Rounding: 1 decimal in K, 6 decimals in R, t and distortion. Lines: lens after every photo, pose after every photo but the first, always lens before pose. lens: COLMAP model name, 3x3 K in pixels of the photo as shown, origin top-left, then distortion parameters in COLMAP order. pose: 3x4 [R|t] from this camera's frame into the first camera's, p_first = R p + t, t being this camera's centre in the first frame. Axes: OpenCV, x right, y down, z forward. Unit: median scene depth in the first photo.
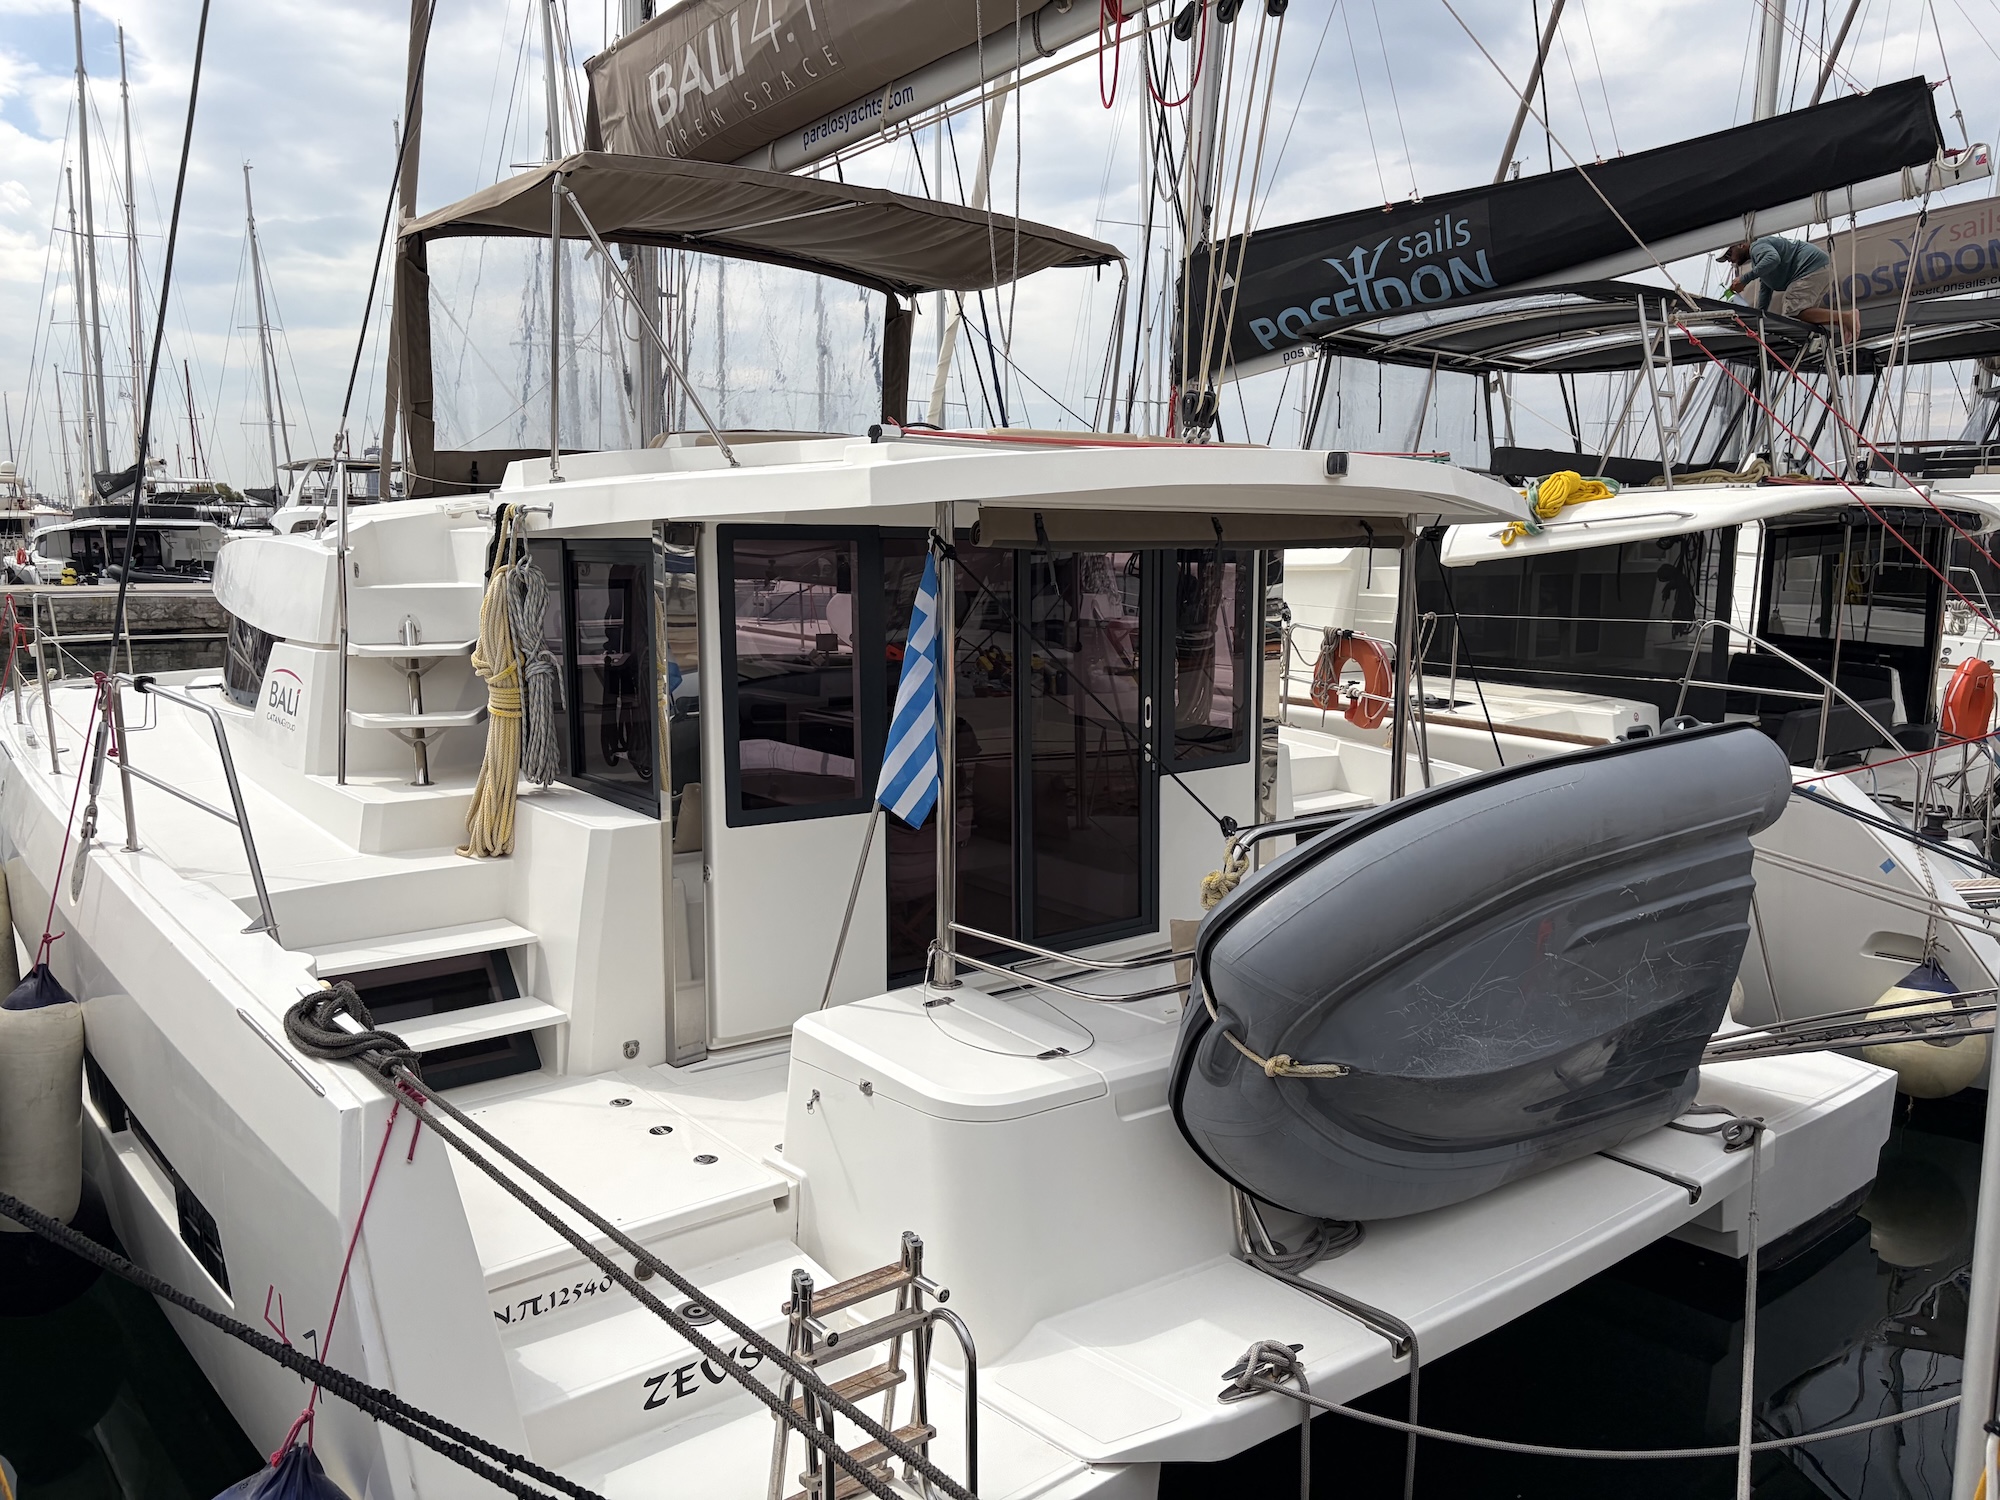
lens RADIAL K [[1532.6, 0, 1015.9], [0, 1532.6, 756.7], [0, 0, 1]] dist [0.073819, -0.083560]
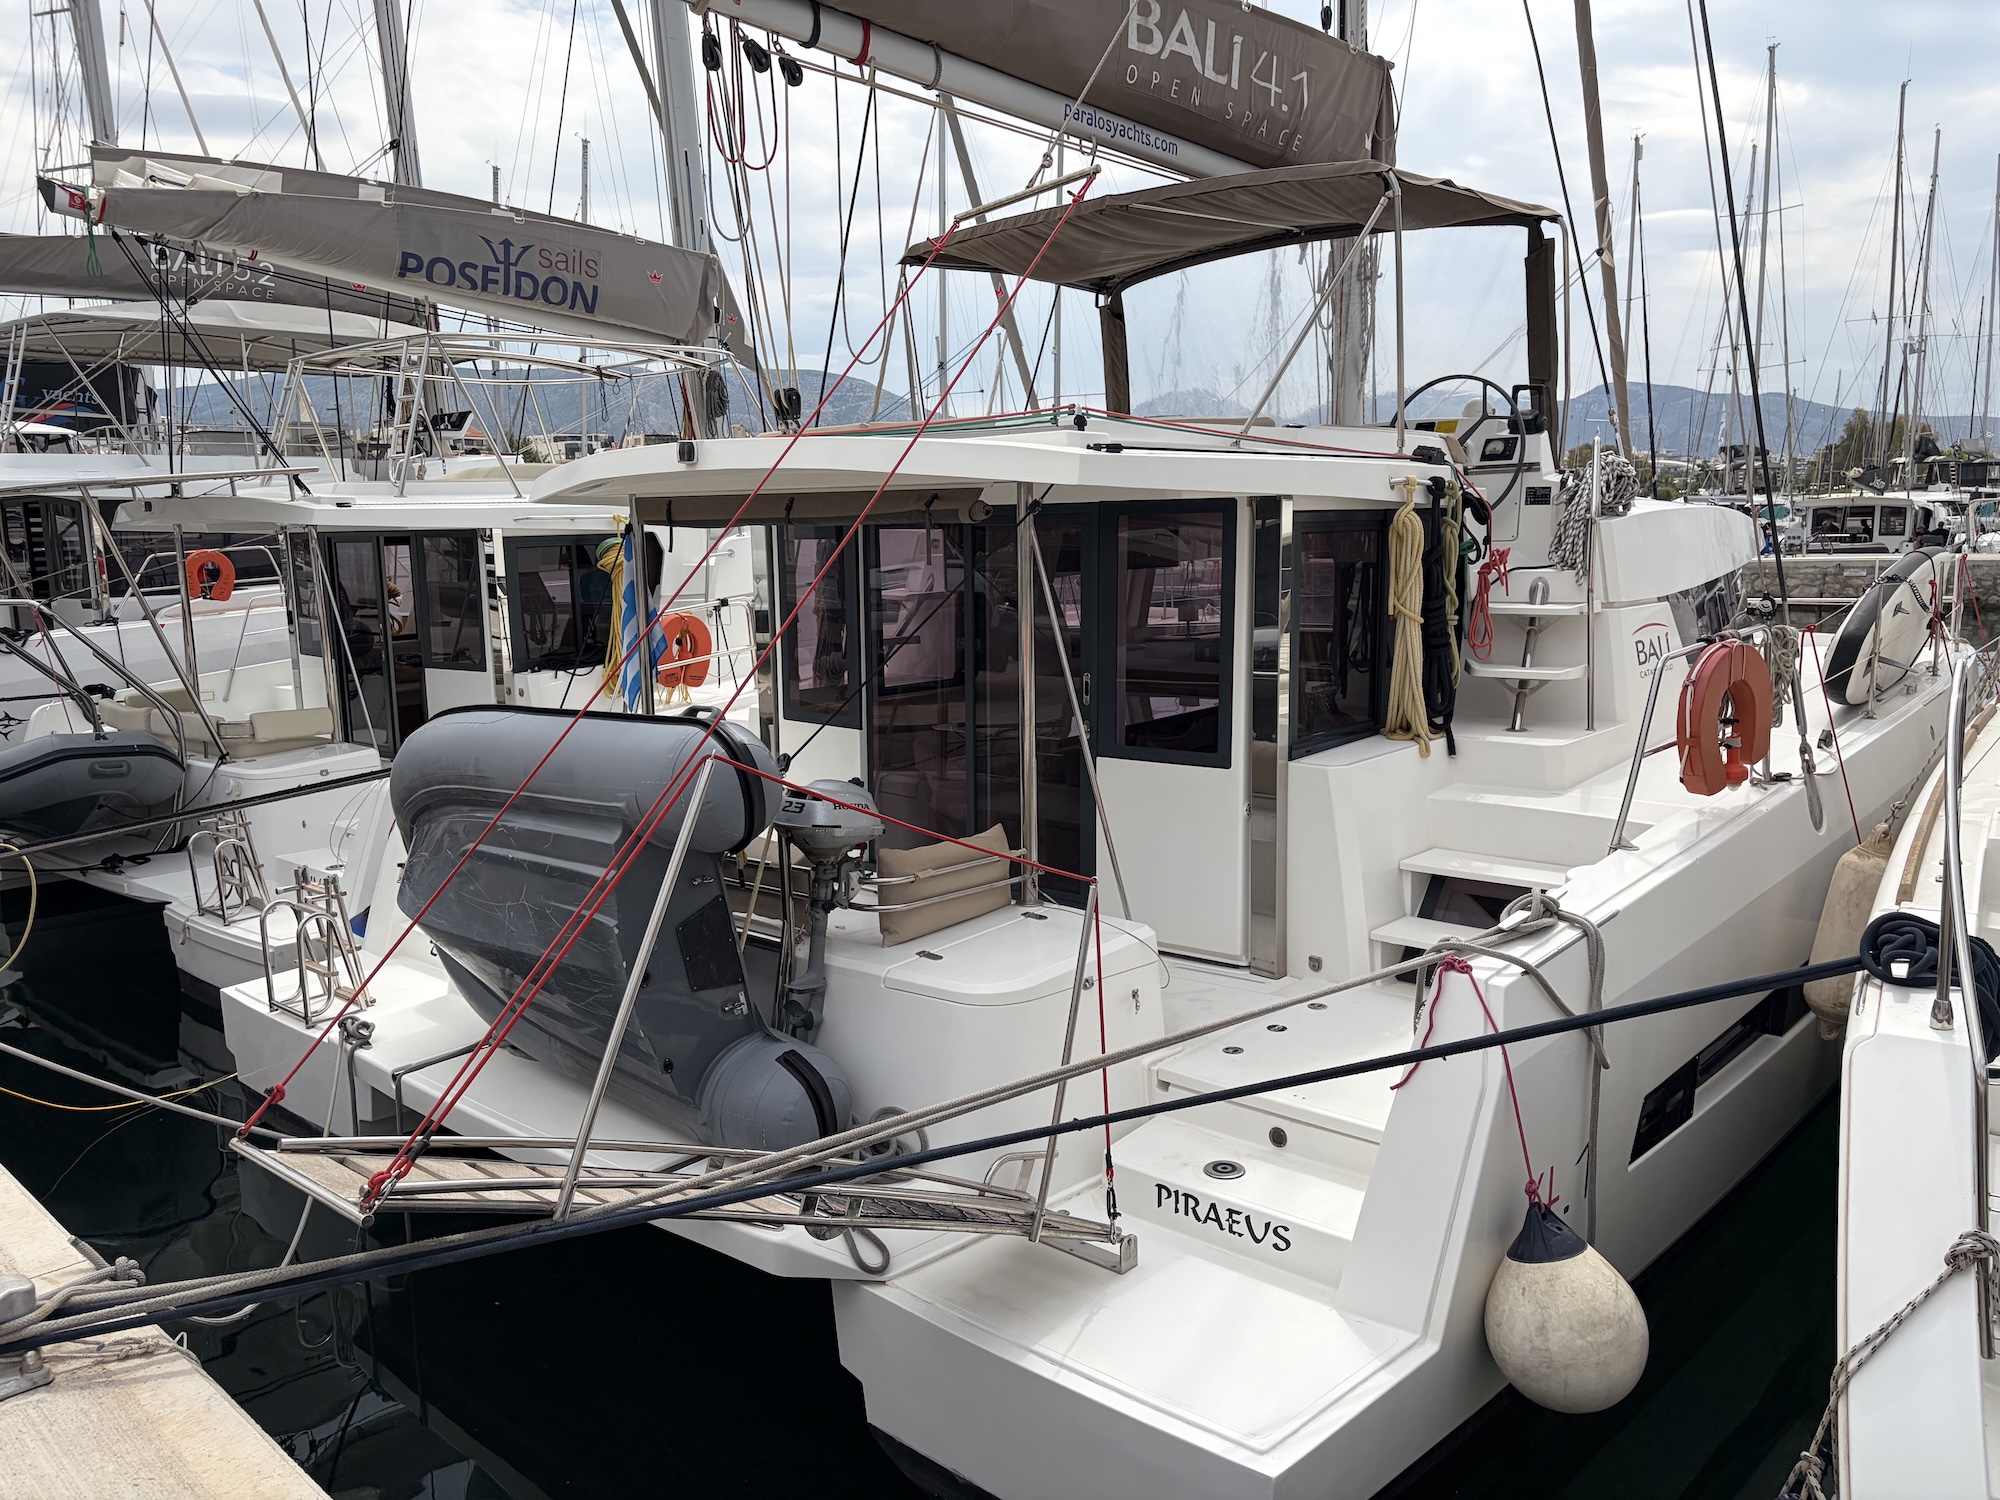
lens RADIAL K [[1531.7, 0, 998.3], [0, 1531.7, 743.2], [0, 0, 1]] dist [0.060624, -0.065389]
pose [[0.158814, 0.135517, -0.977964, 1.027041], [-0.116893, 0.986149, 0.117668, -0.100755], [0.980364, 0.095629, 0.172455, 0.765599]]
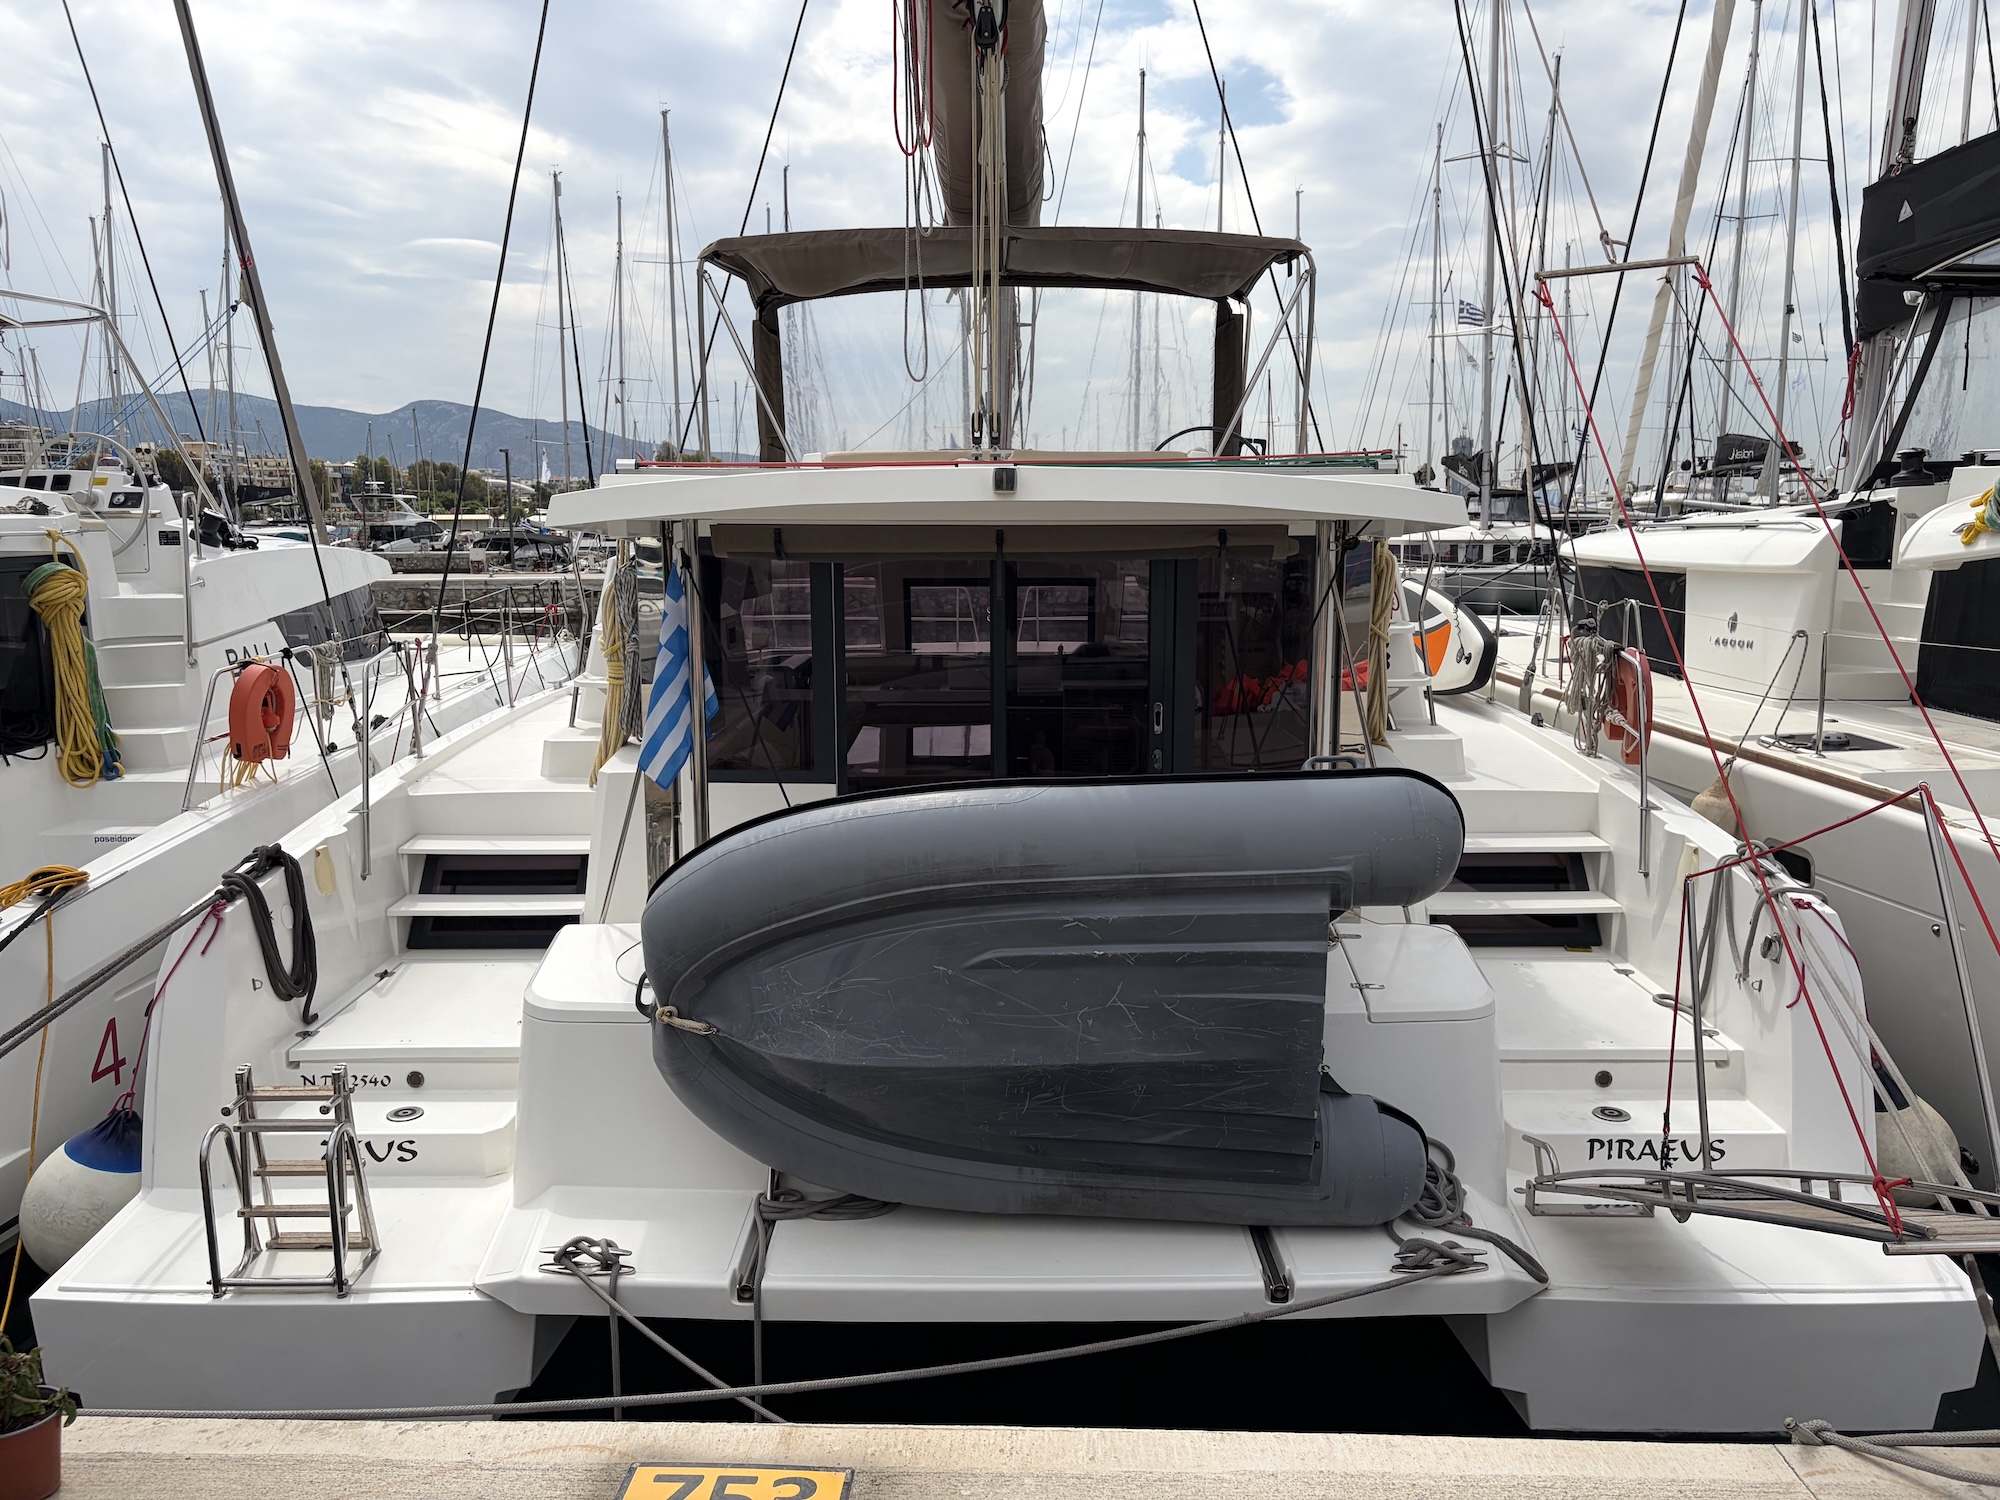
lens RADIAL K [[1531.7, 0, 998.3], [0, 1531.7, 743.2], [0, 0, 1]] dist [0.060624, -0.065389]
pose [[0.778811, 0.083699, -0.621650, 0.619352], [-0.081720, 0.996150, 0.031741, -0.033797], [0.621913, 0.026081, 0.782652, 0.145900]]
